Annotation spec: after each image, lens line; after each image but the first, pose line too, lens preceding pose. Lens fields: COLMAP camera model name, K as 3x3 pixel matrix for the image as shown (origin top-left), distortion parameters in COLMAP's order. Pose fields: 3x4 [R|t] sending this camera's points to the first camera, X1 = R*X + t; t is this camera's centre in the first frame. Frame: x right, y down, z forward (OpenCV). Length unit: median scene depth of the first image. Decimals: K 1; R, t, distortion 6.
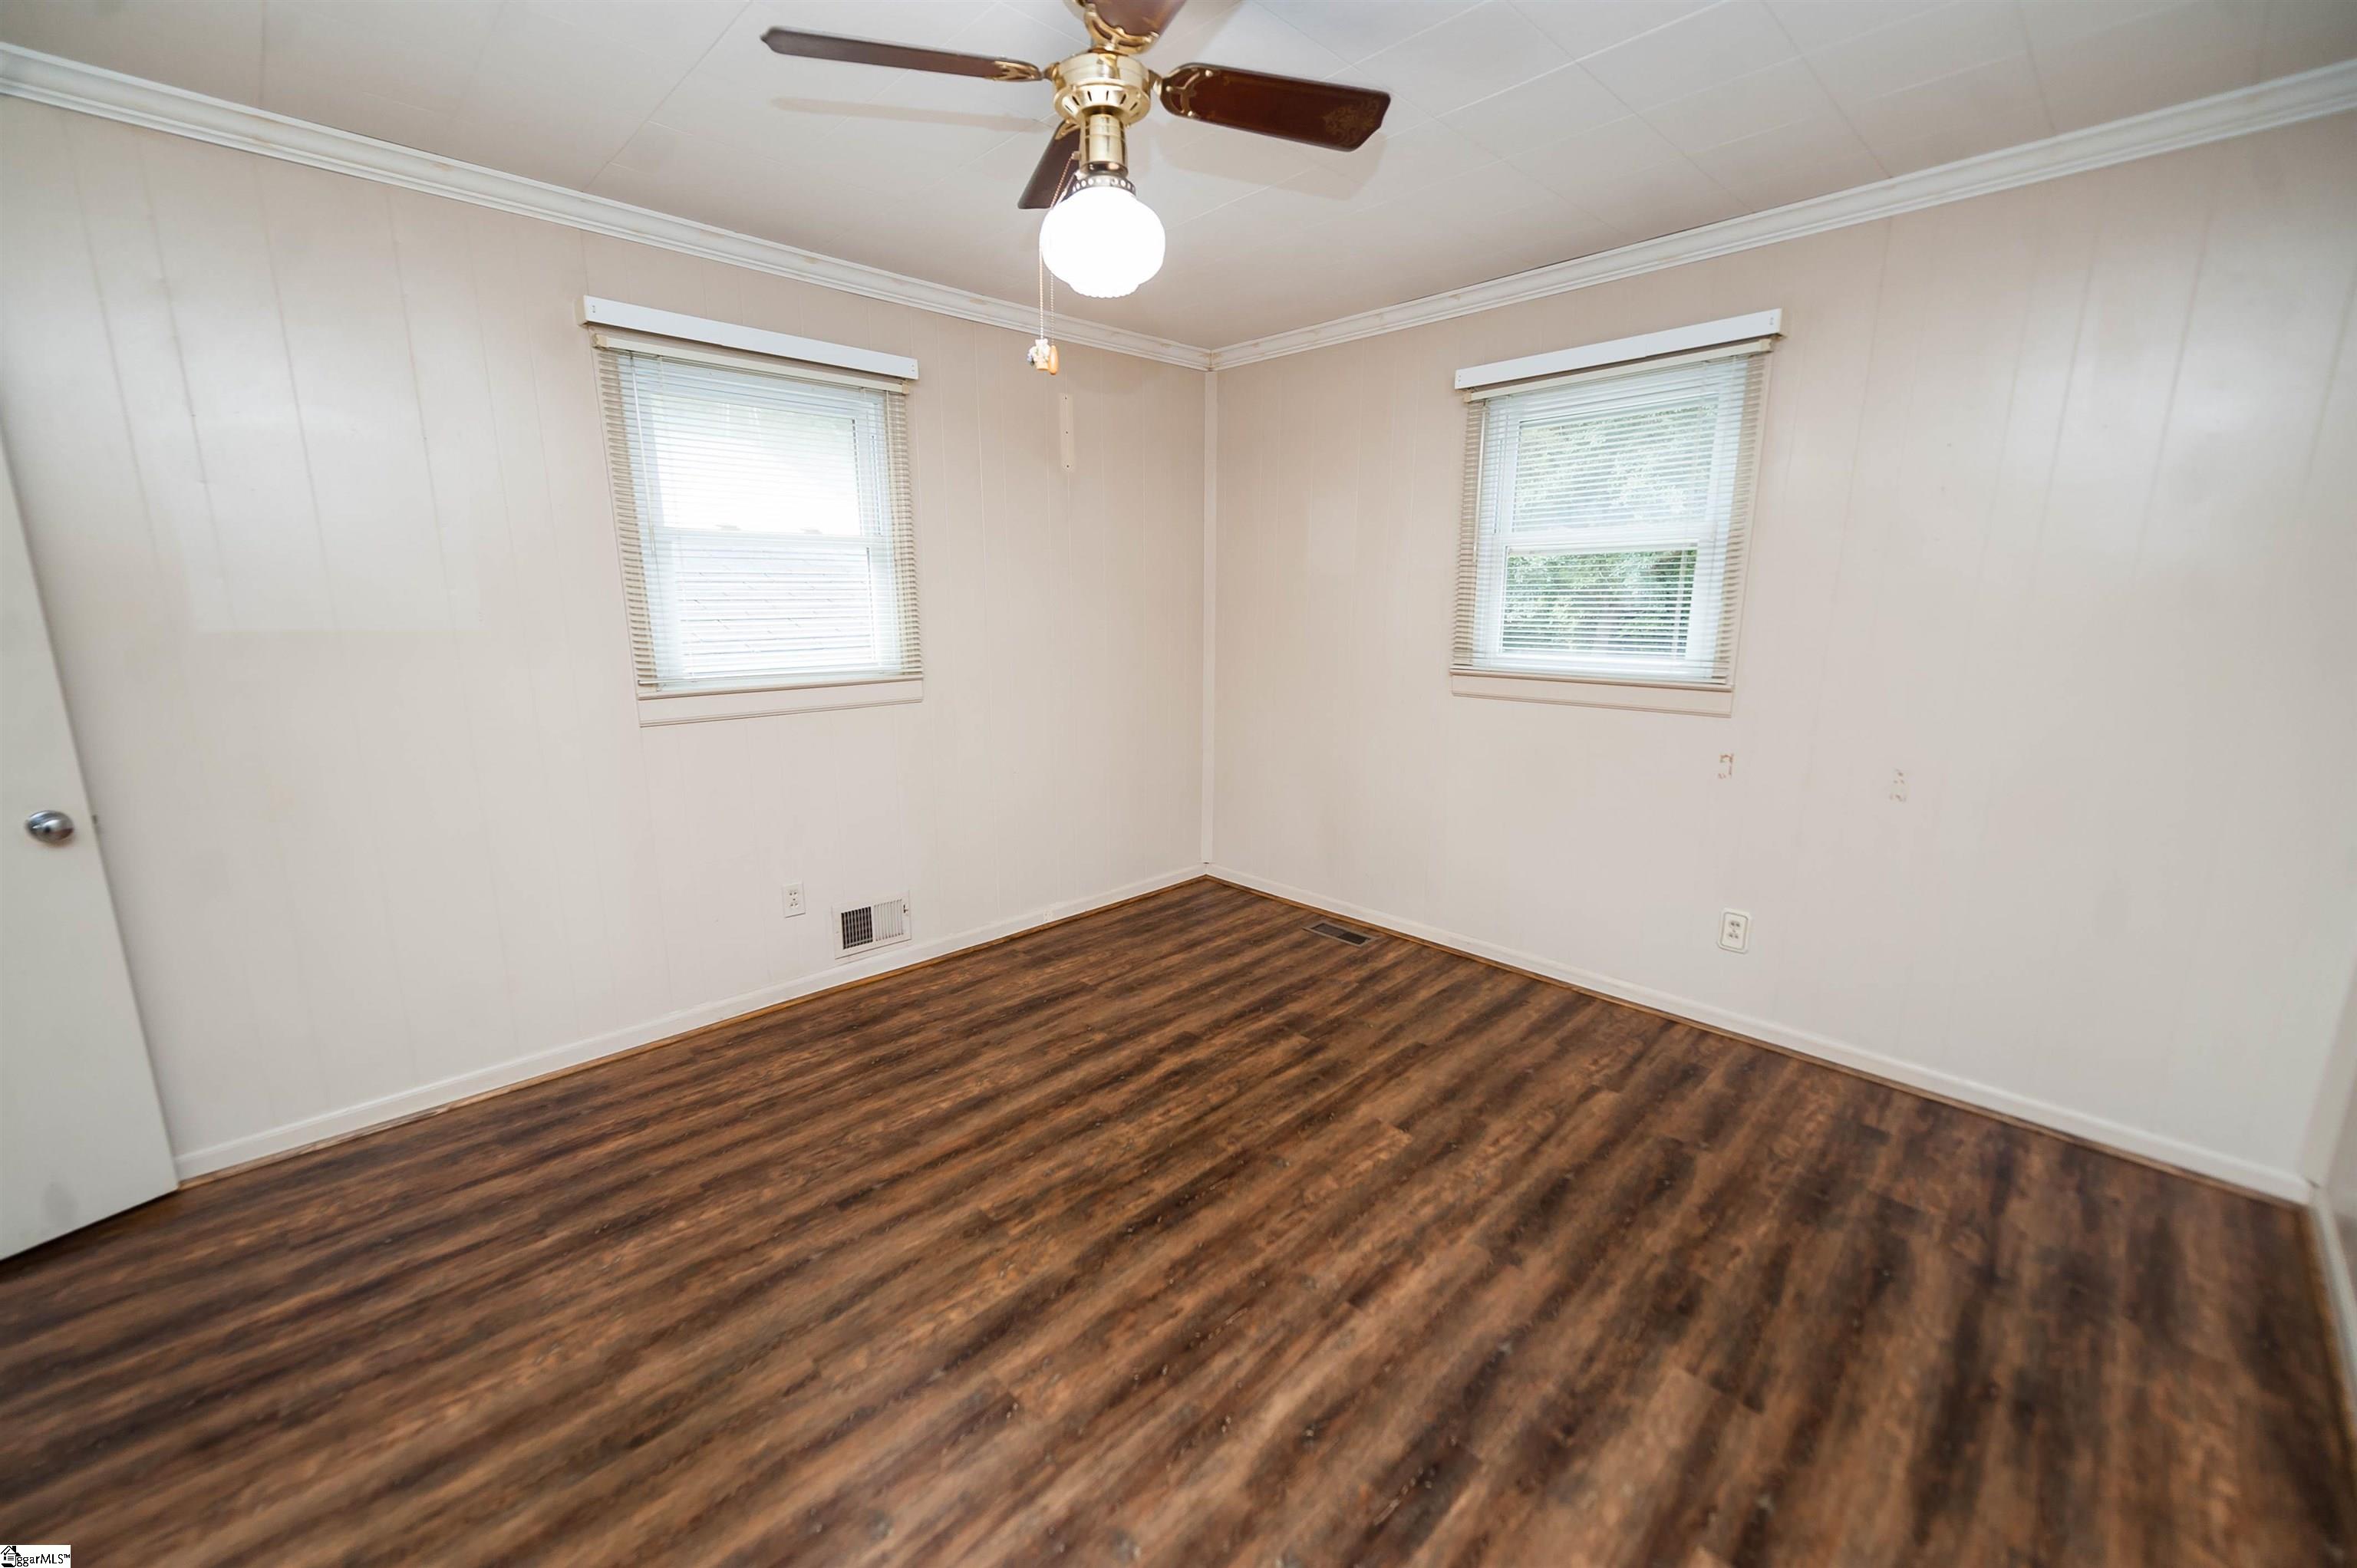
lens RADIAL K [[946.1, 0, 1167.8], [0, 946.1, 780.2], [0, 0, 1]] dist [0.018833, -0.007686]
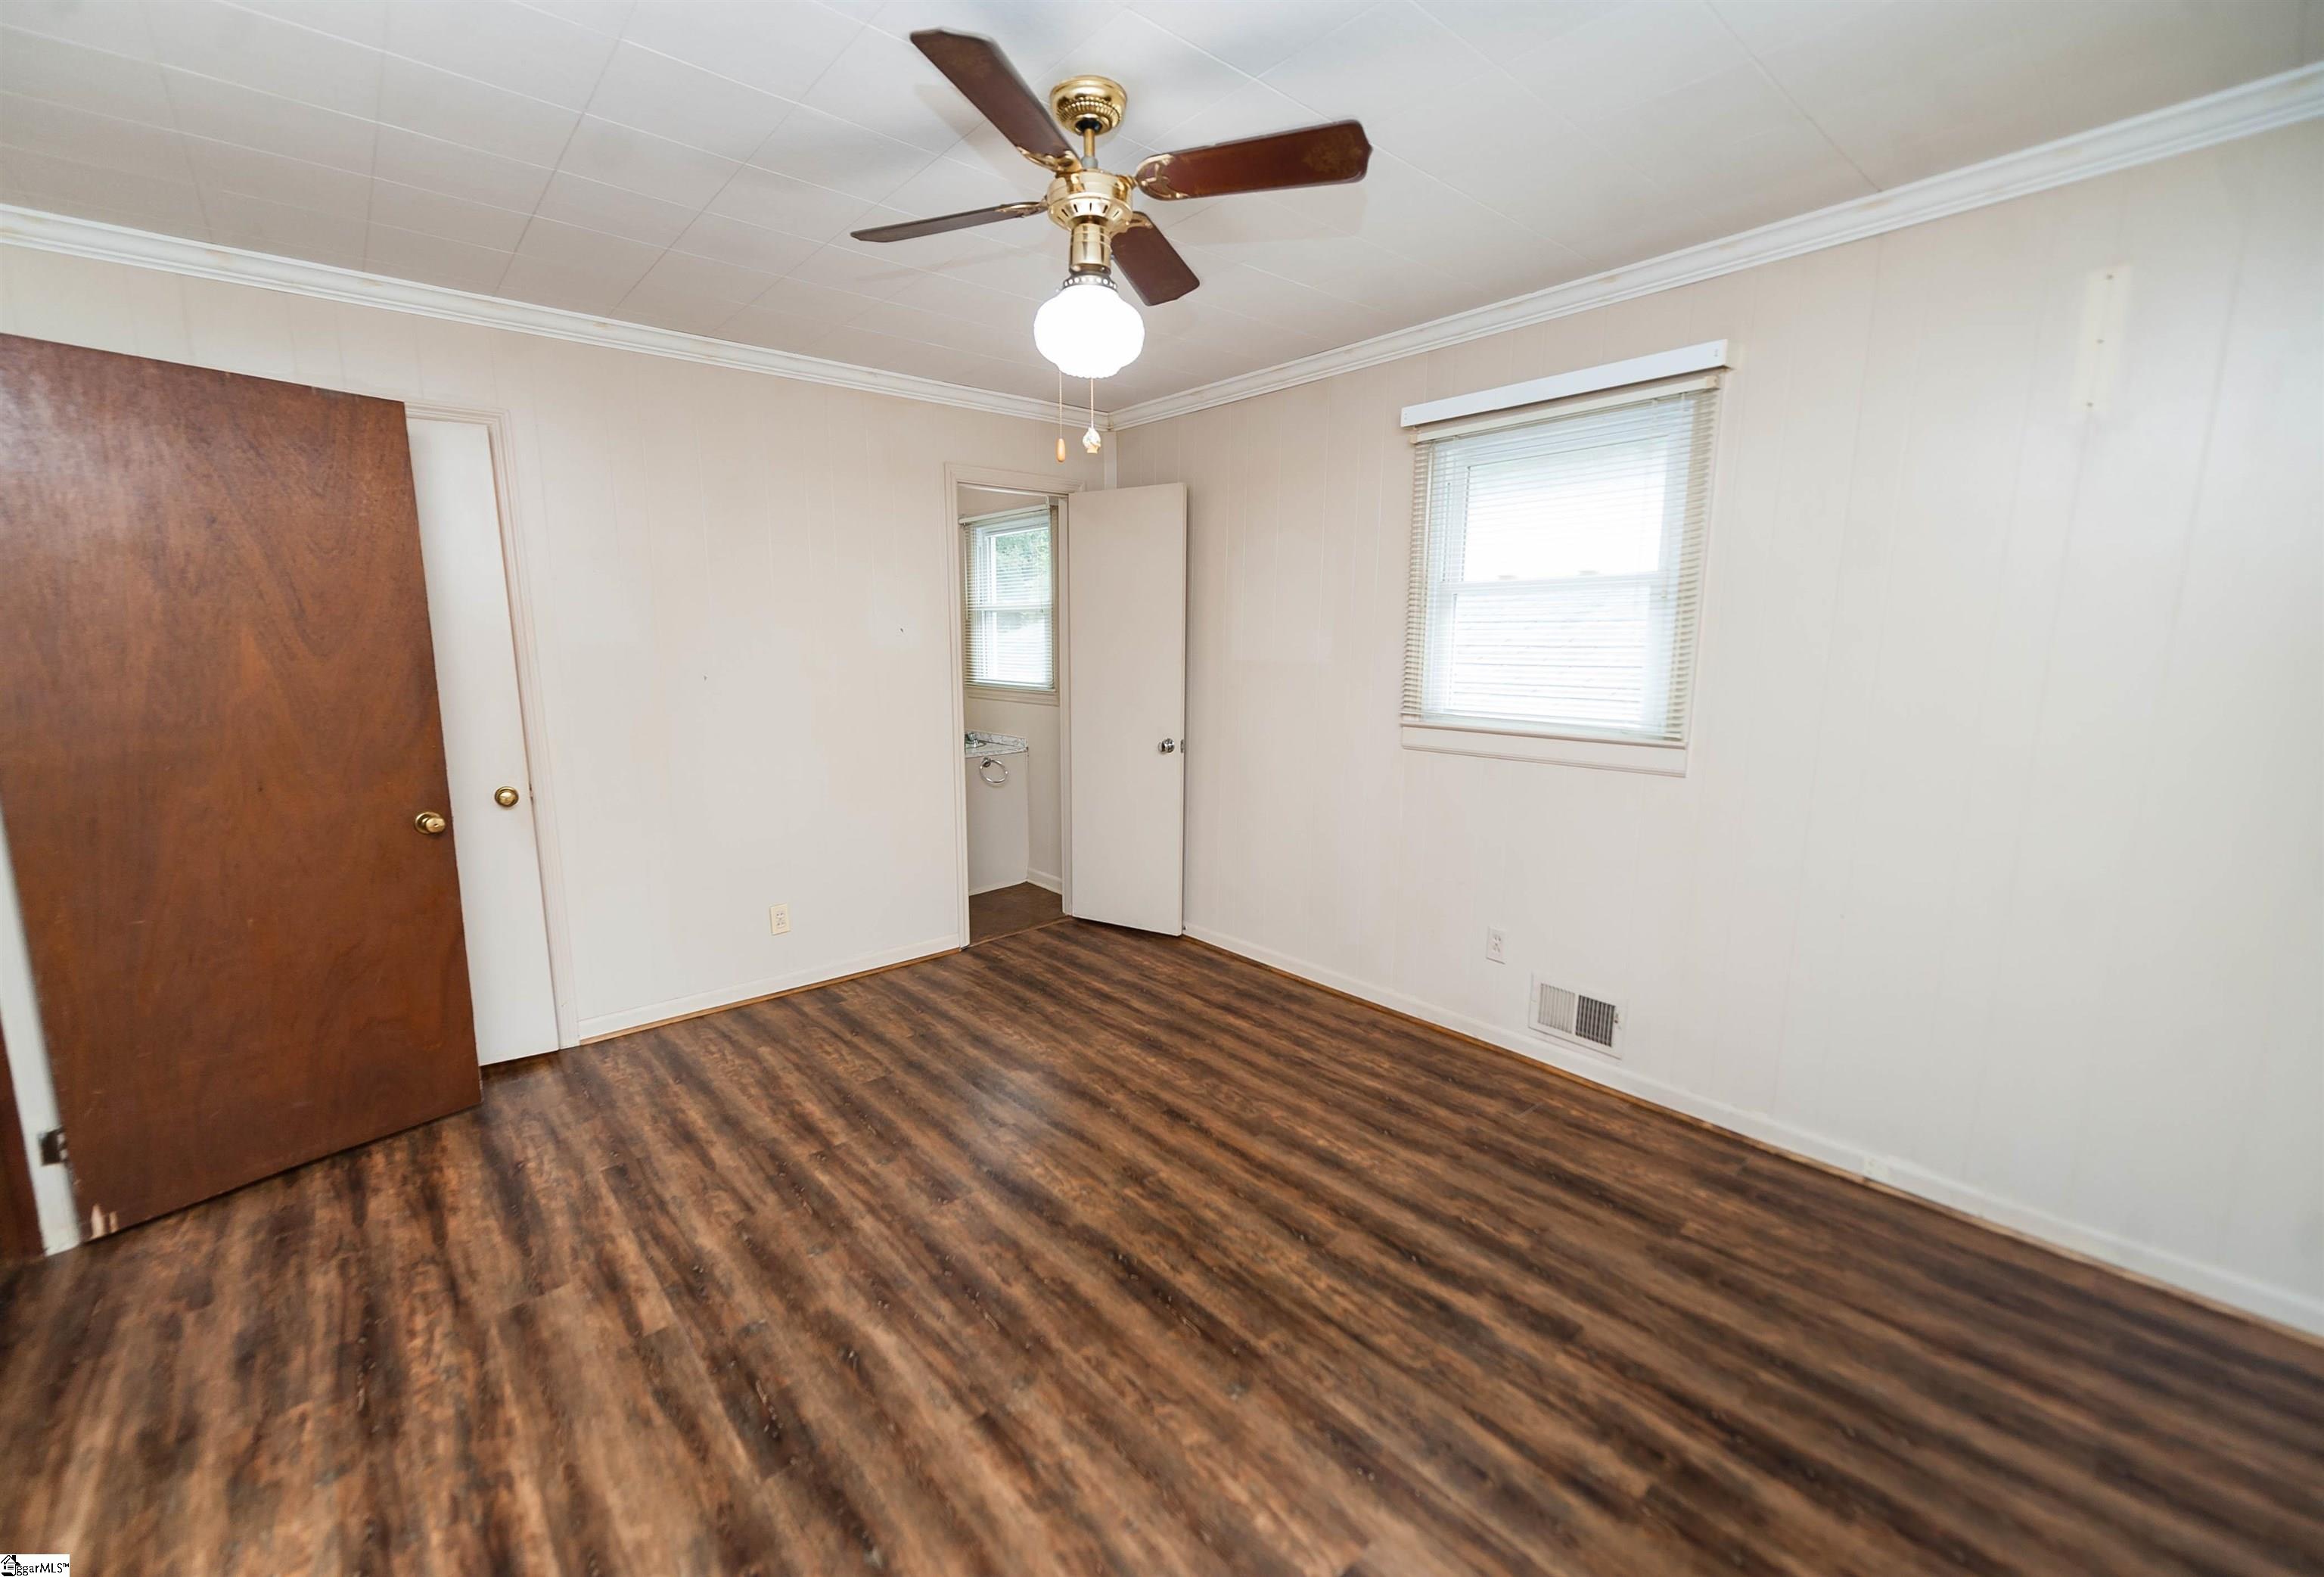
lens RADIAL K [[985.8, 0, 1162.0], [0, 985.8, 788.5], [0, 0, 1]] dist [0.008395, -0.000691]
pose [[-0.081194, 0.151782, -0.985073, 0.869810], [-0.197952, 0.966192, 0.165189, -0.185190], [0.976843, 0.208410, -0.048404, 0.930103]]
